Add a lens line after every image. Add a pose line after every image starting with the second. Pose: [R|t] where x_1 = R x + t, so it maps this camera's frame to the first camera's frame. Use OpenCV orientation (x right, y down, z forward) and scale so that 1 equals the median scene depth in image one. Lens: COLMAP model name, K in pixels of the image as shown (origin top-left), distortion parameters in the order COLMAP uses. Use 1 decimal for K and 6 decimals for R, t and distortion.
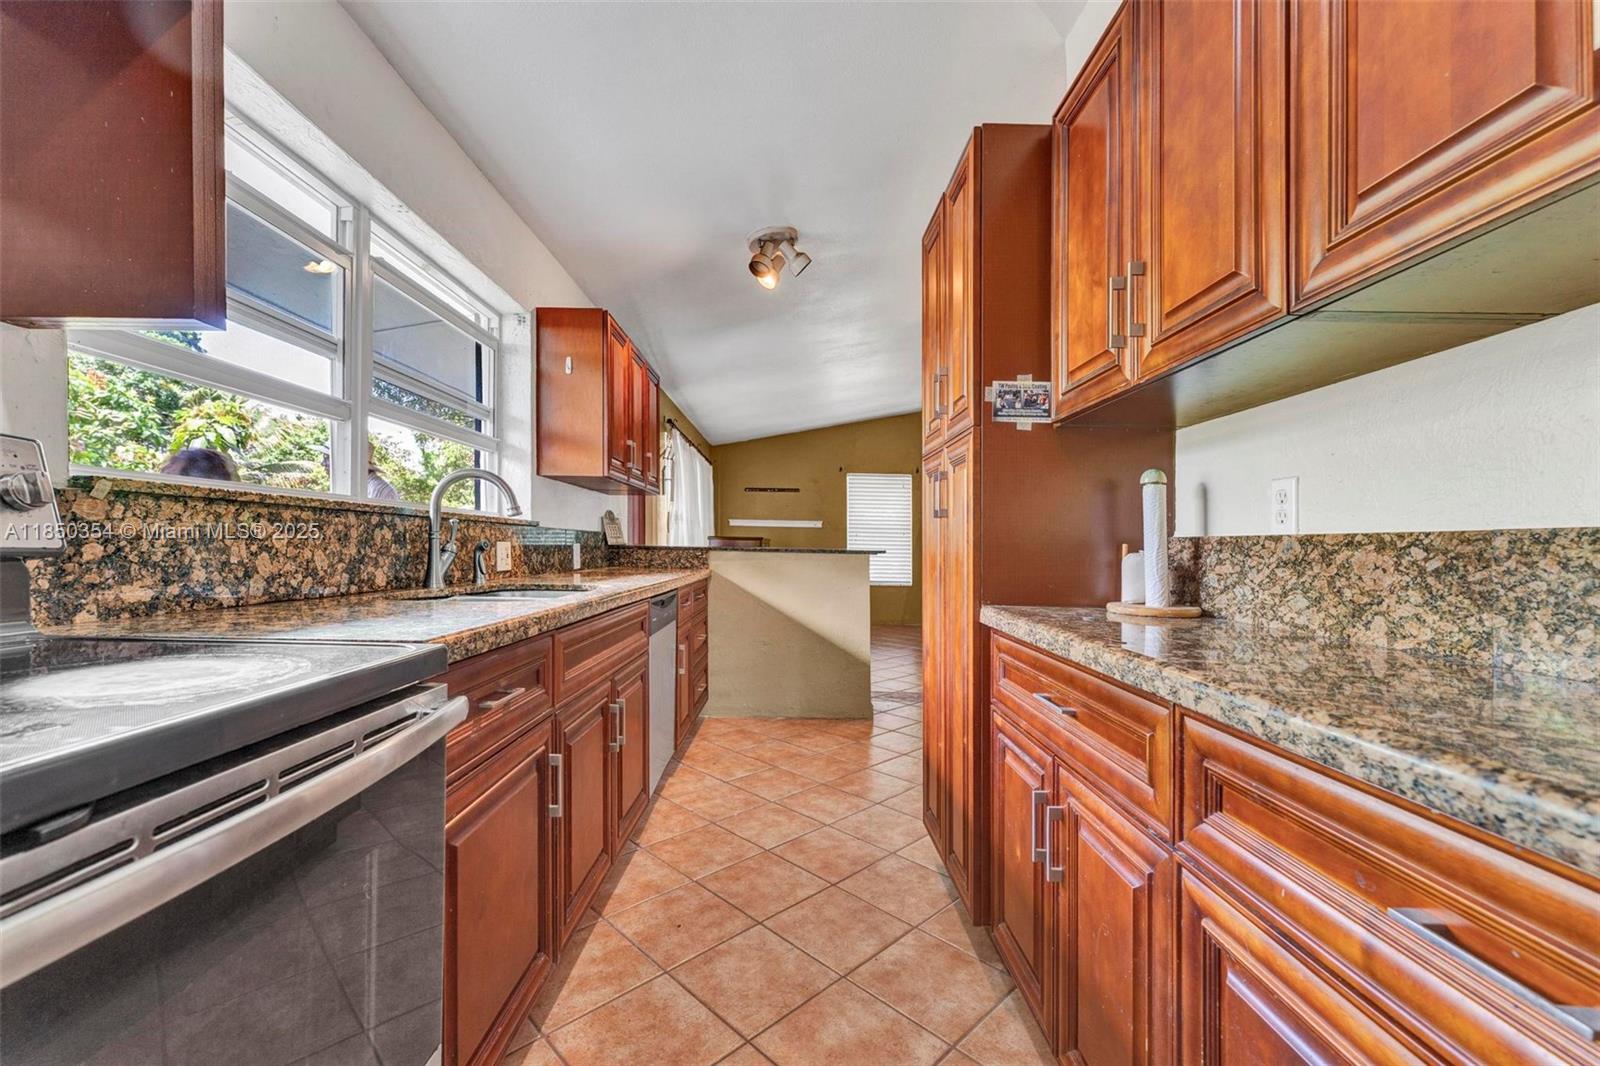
lens RADIAL K [[627.2, 0, 802.0], [0, 627.2, 536.0], [0, 0, 1]] dist [-0.000575, 0.000068]
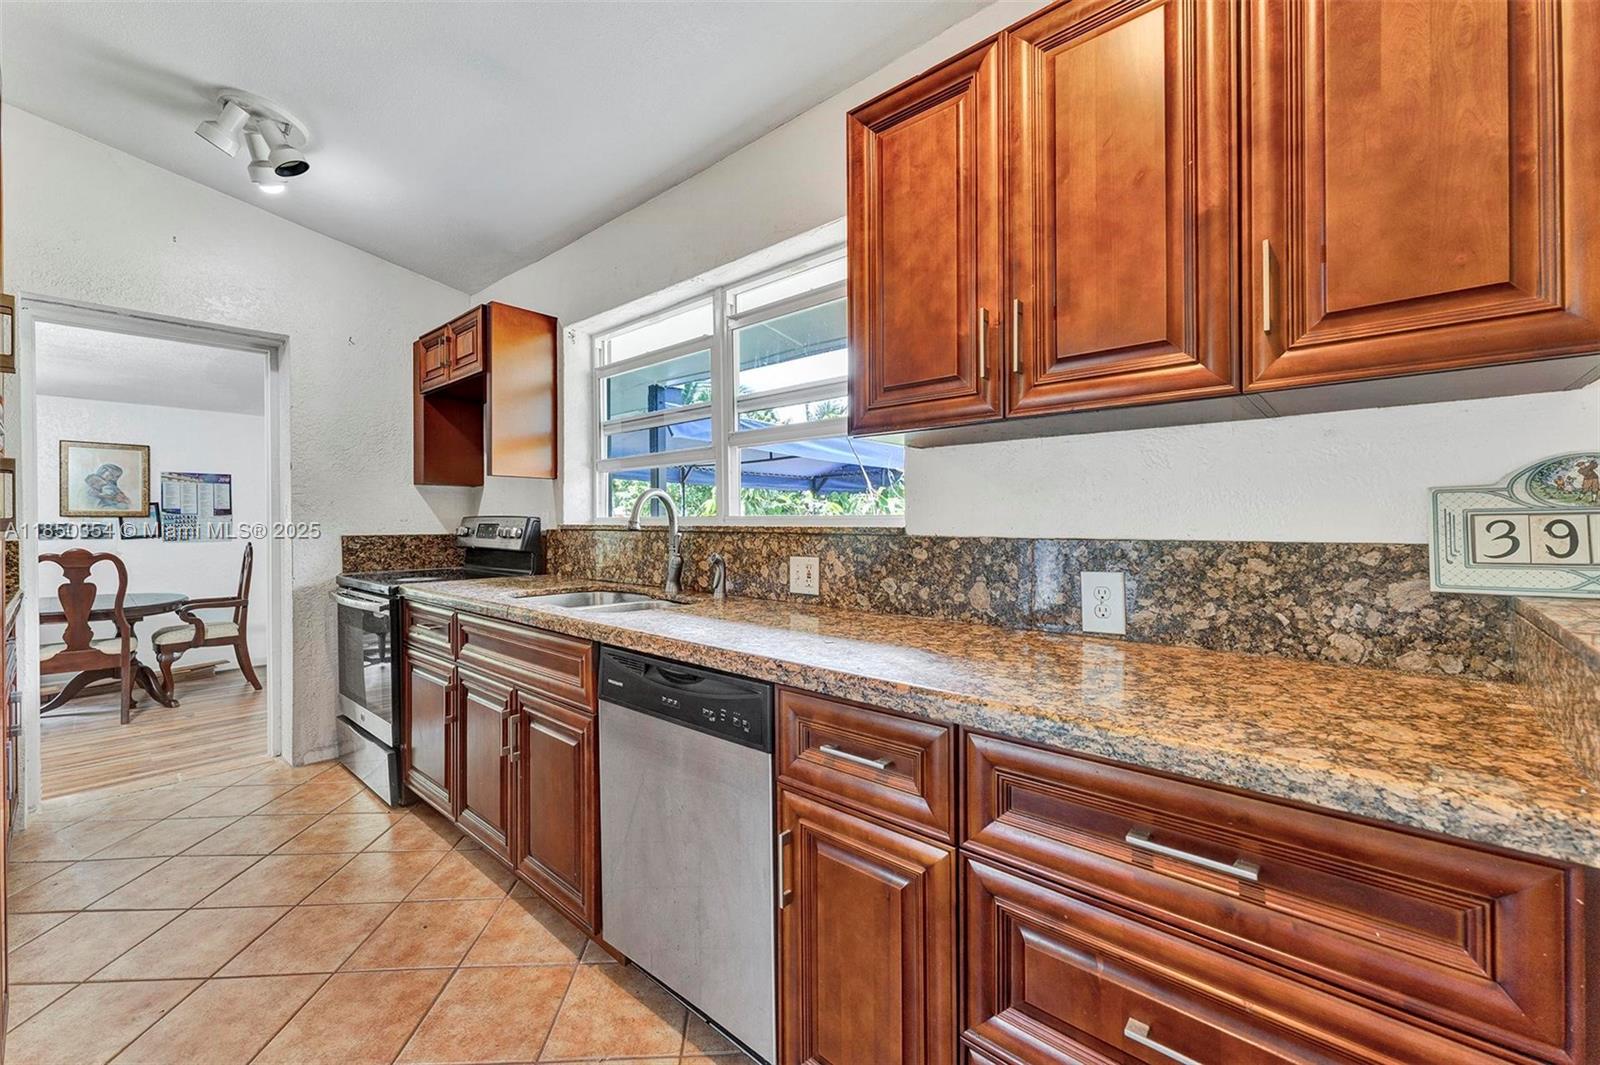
lens RADIAL K [[654.5, 0, 803.9], [0, 654.5, 530.0], [0, 0, 1]] dist [0.003279, 0.000373]
pose [[-0.672318, 0.003405, -0.740255, 0.190058], [0.007811, 0.999966, -0.002494, -0.032565], [0.740222, -0.007459, -0.672322, 2.251910]]
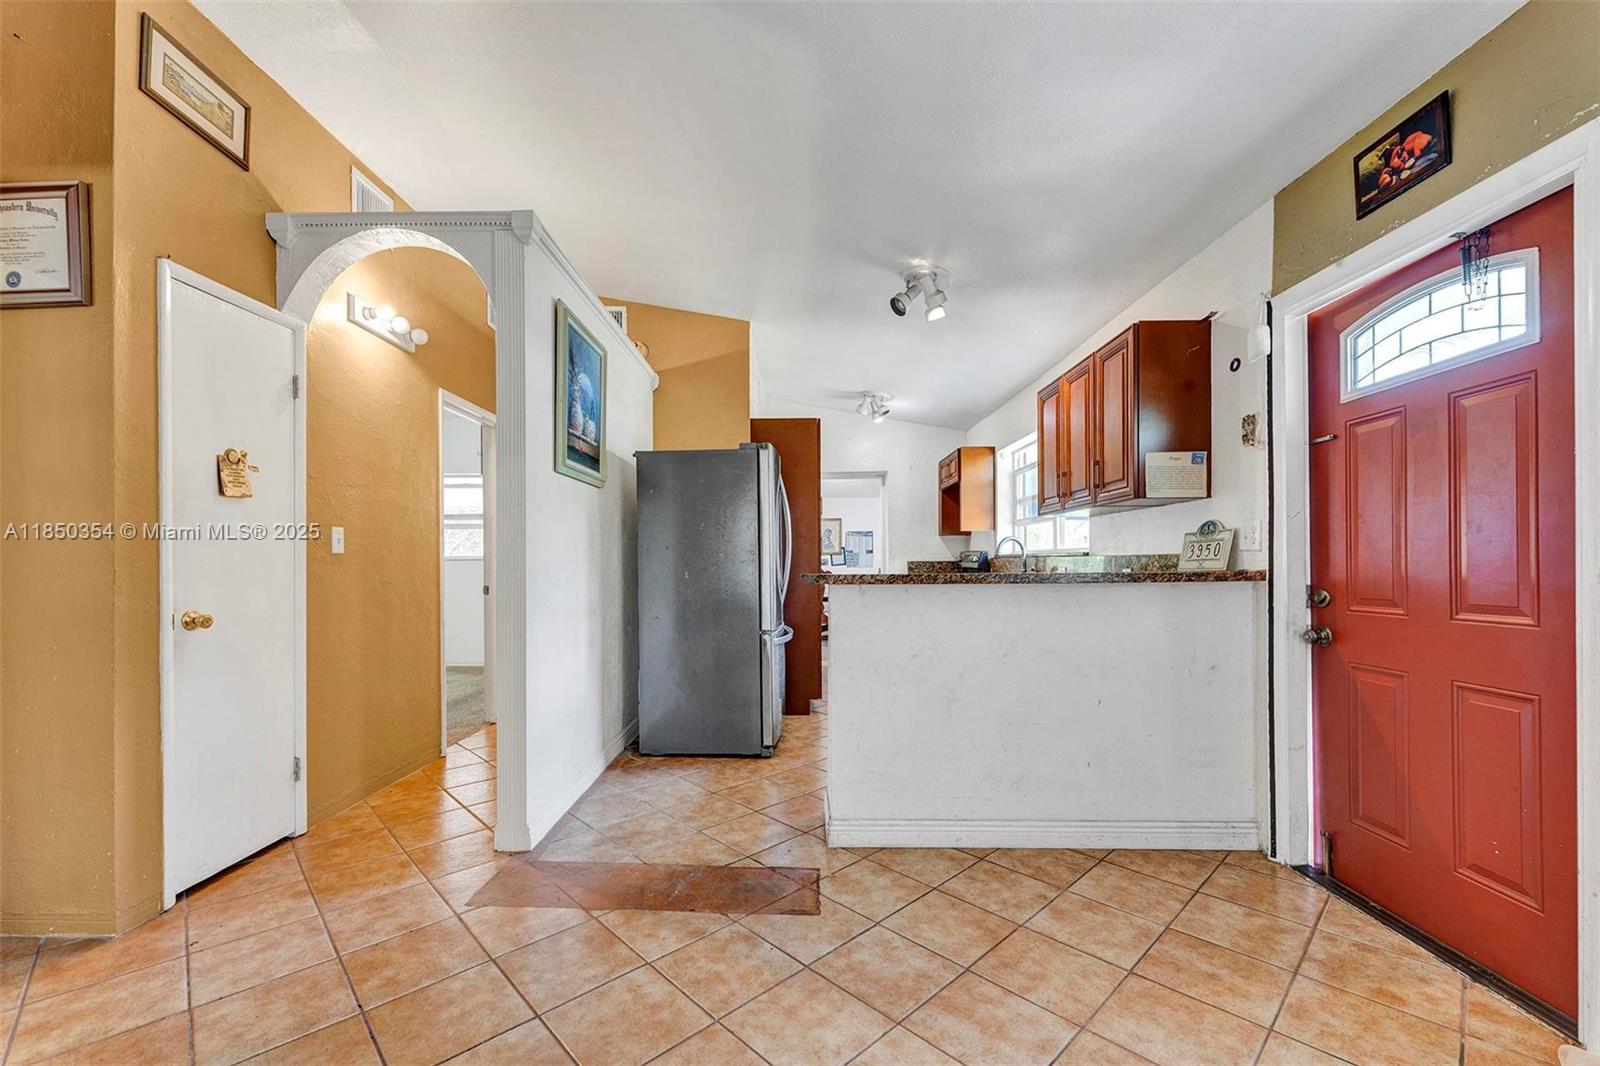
lens RADIAL K [[627.2, 0, 781.6], [0, 627.2, 554.2], [0, 0, 1]] dist [-0.000575, 0.000068]
pose [[-0.999205, 0.000160, 0.039870, 0.297752], [-0.000855, 0.999676, -0.025424, 0.022546], [-0.039861, -0.025437, -0.998881, 3.817660]]
